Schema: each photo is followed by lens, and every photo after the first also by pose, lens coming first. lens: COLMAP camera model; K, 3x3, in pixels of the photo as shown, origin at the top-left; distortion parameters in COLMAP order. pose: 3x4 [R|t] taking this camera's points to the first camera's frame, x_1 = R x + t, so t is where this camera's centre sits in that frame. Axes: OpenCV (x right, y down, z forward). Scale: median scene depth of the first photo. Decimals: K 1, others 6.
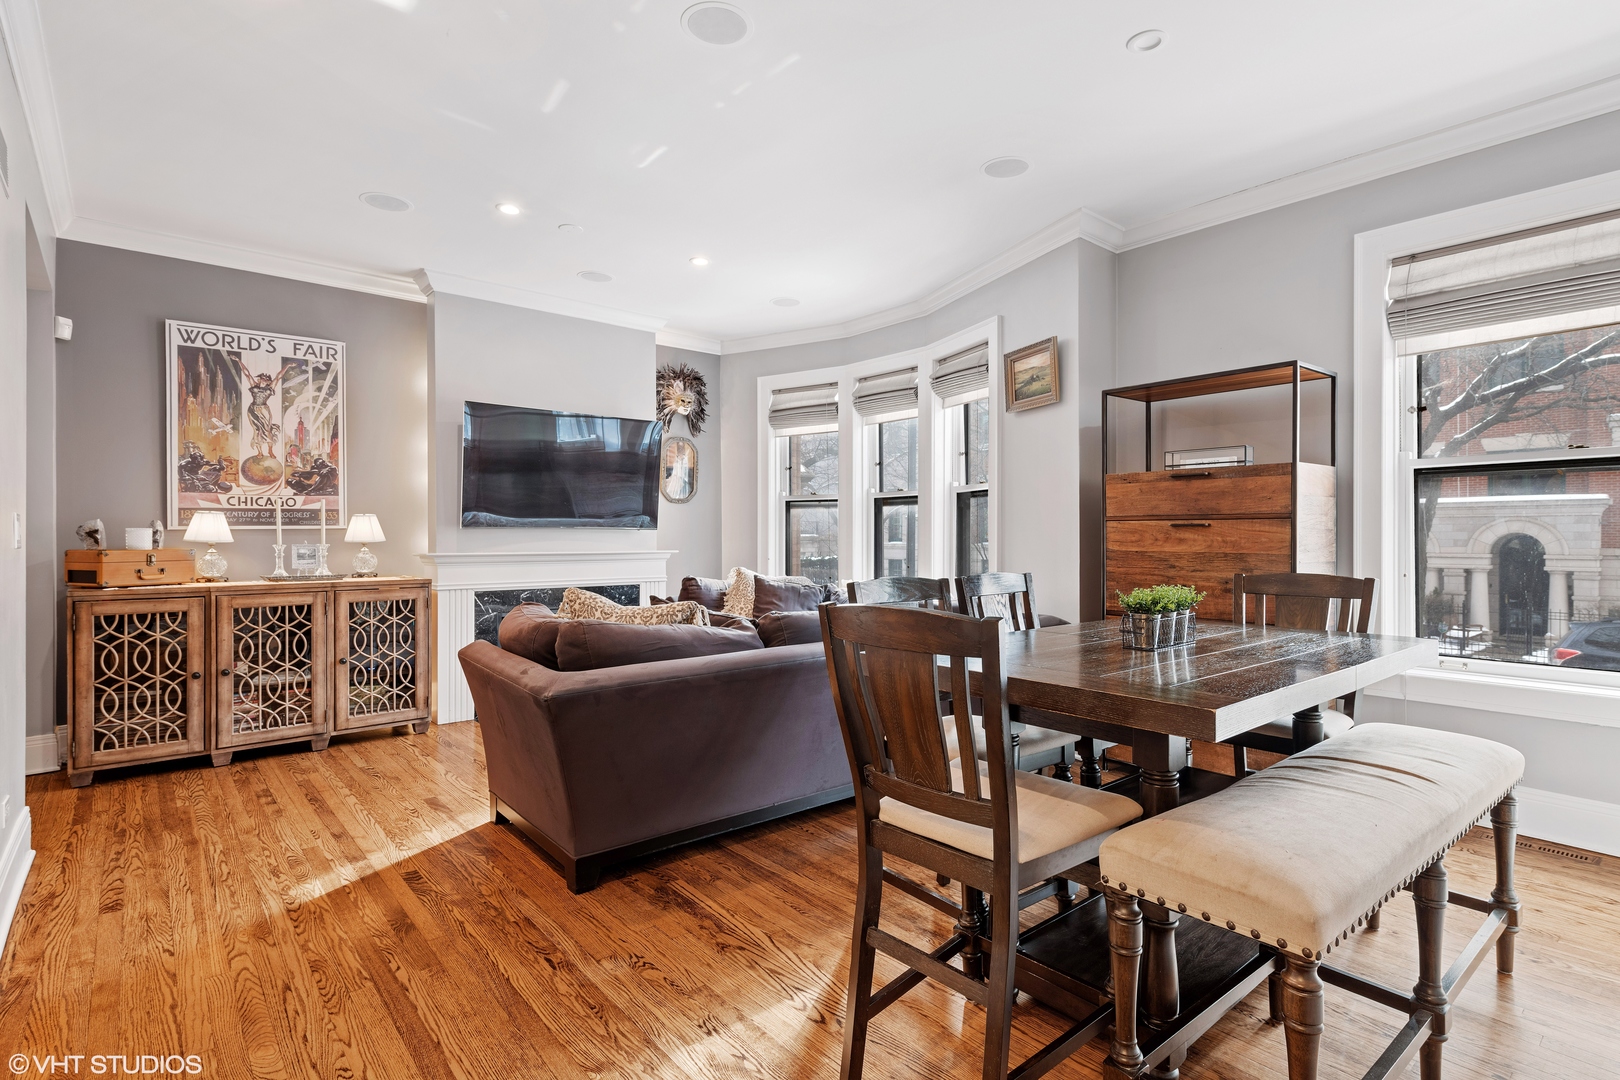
lens RADIAL K [[787.2, 0, 810.0], [0, 787.2, 540.0], [0, 0, 1]] dist [0.012884, -0.000049]
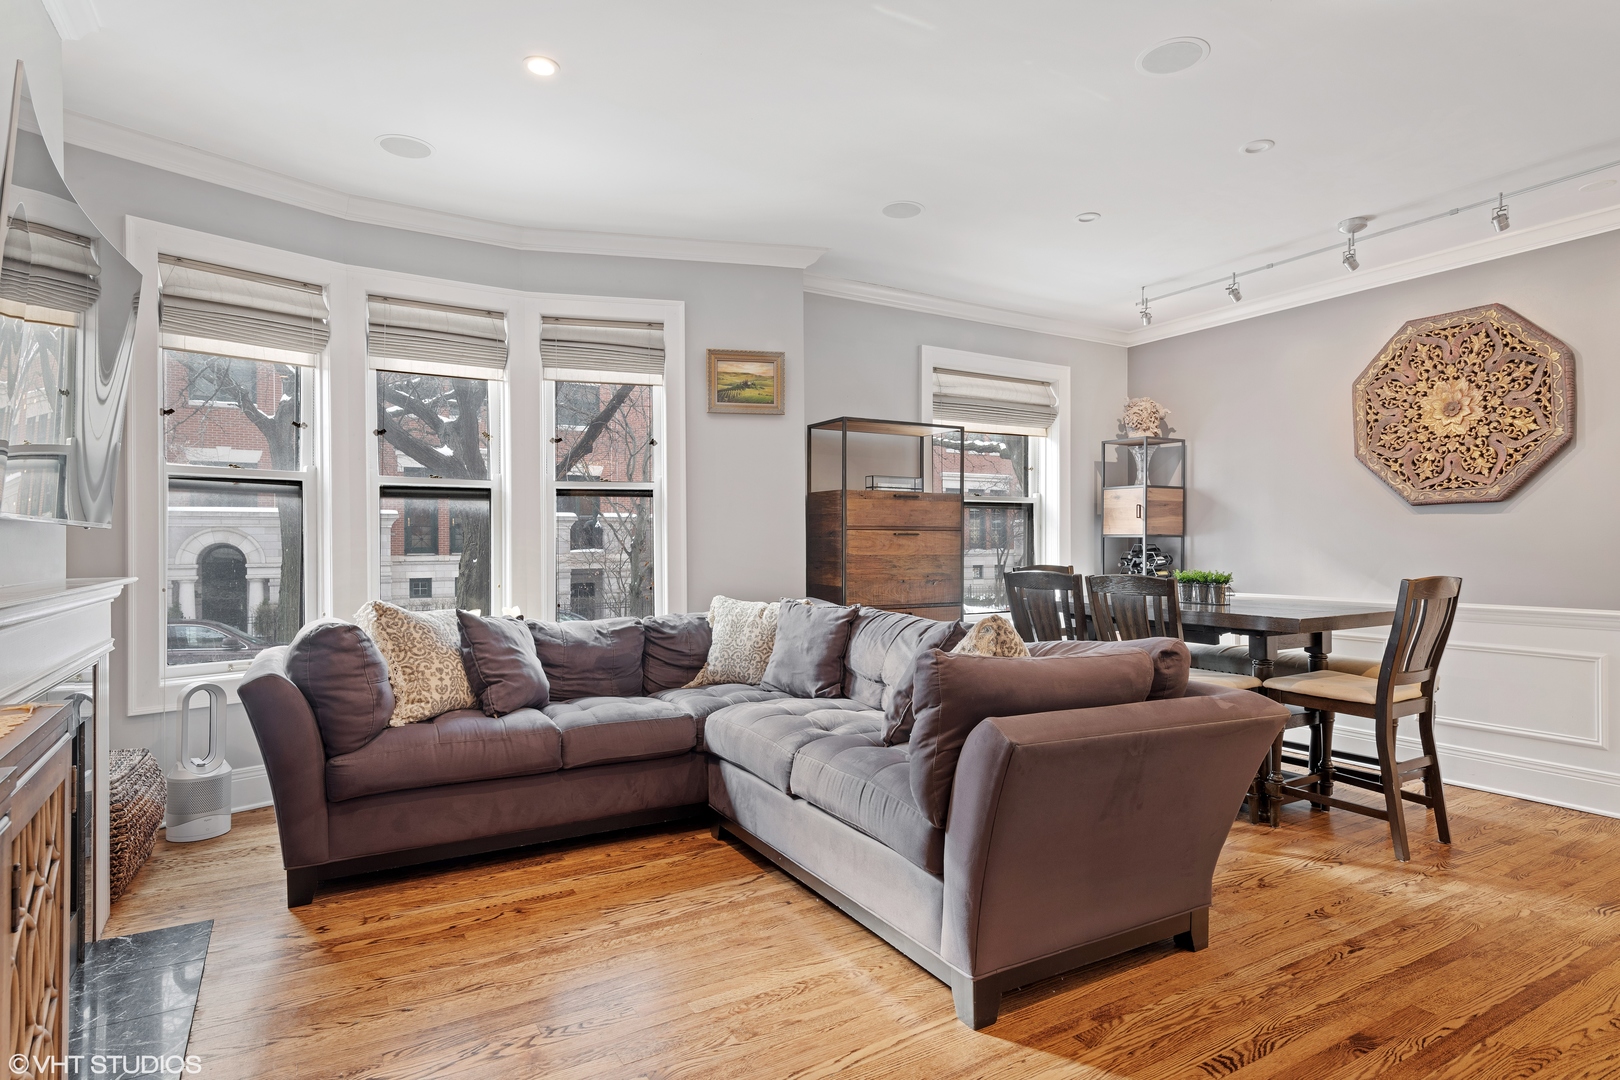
lens RADIAL K [[866.0, 0, 810.0], [0, 866.0, 540.0], [0, 0, 1]] dist [0.020872, -0.000843]
pose [[0.162967, 0.004134, 0.986623, -1.005585], [0.008261, 0.999950, -0.005554, -0.002800], [-0.986597, 0.009056, 0.162925, 0.961477]]
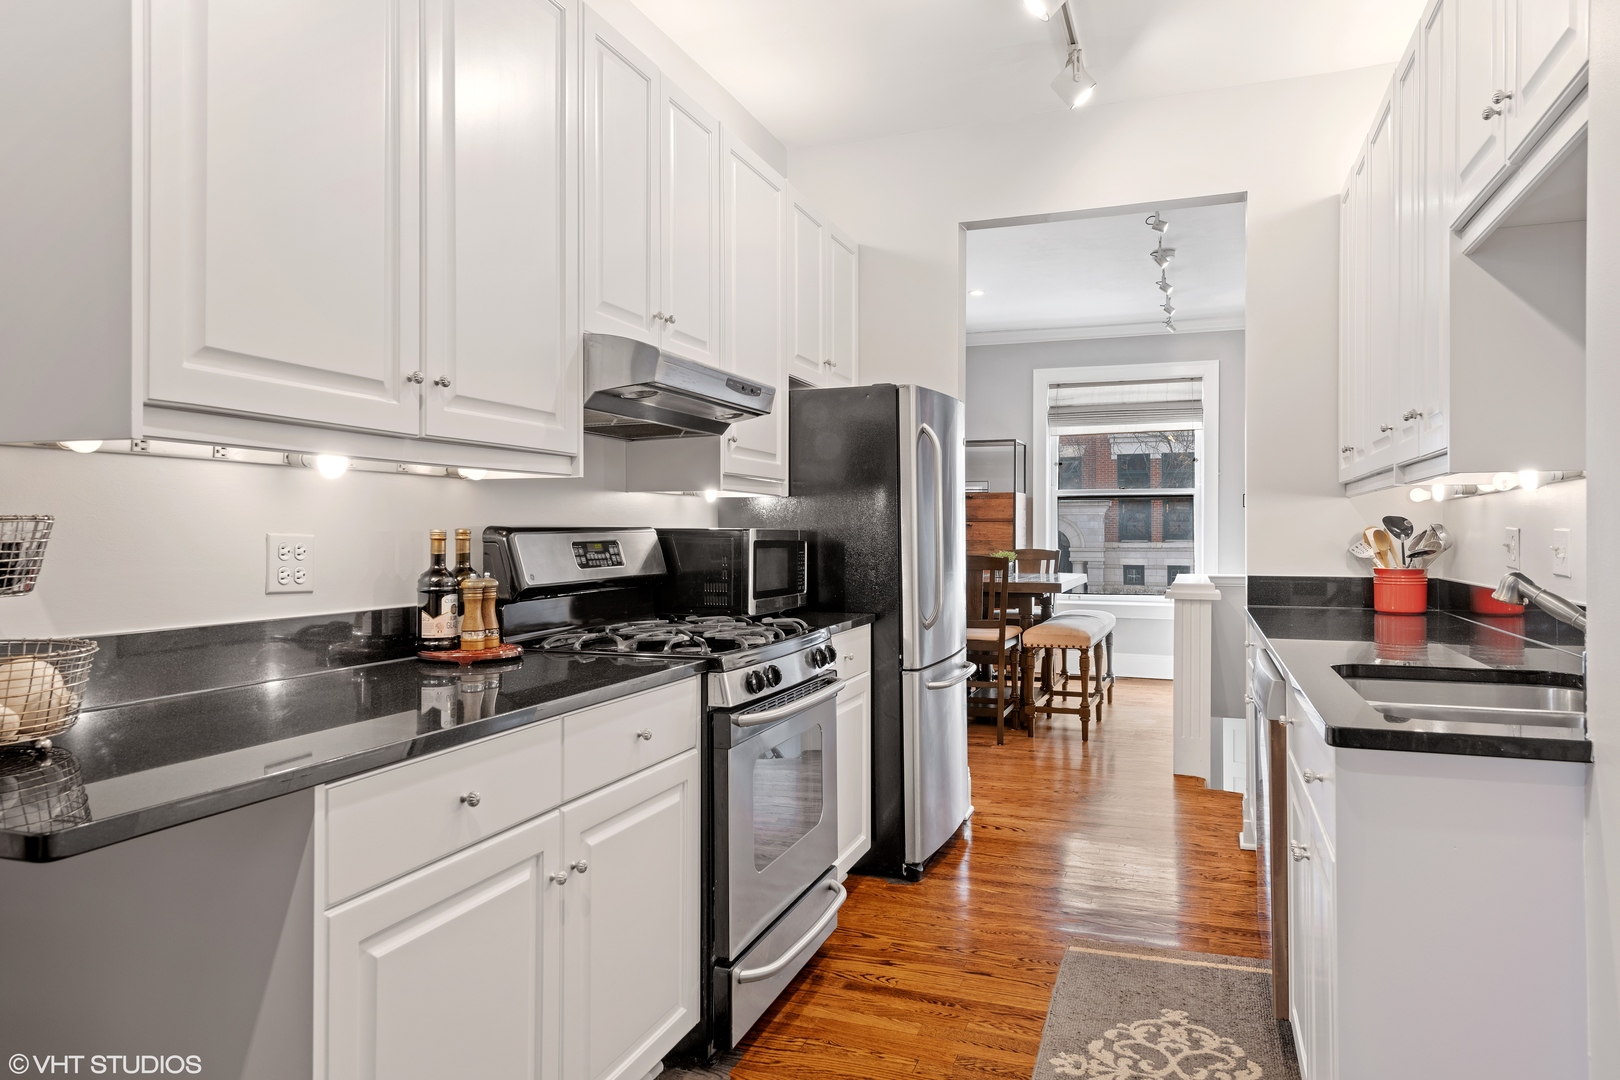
lens RADIAL K [[1049.8, 0, 810.0], [0, 1049.8, 540.0], [0, 0, 1]] dist [0.001952, 0.000139]
pose [[0.868998, -0.002159, 0.494811, -1.001692], [0.000352, 0.999993, 0.003746, 0.006671], [-0.494816, -0.003081, 0.868992, -0.893501]]
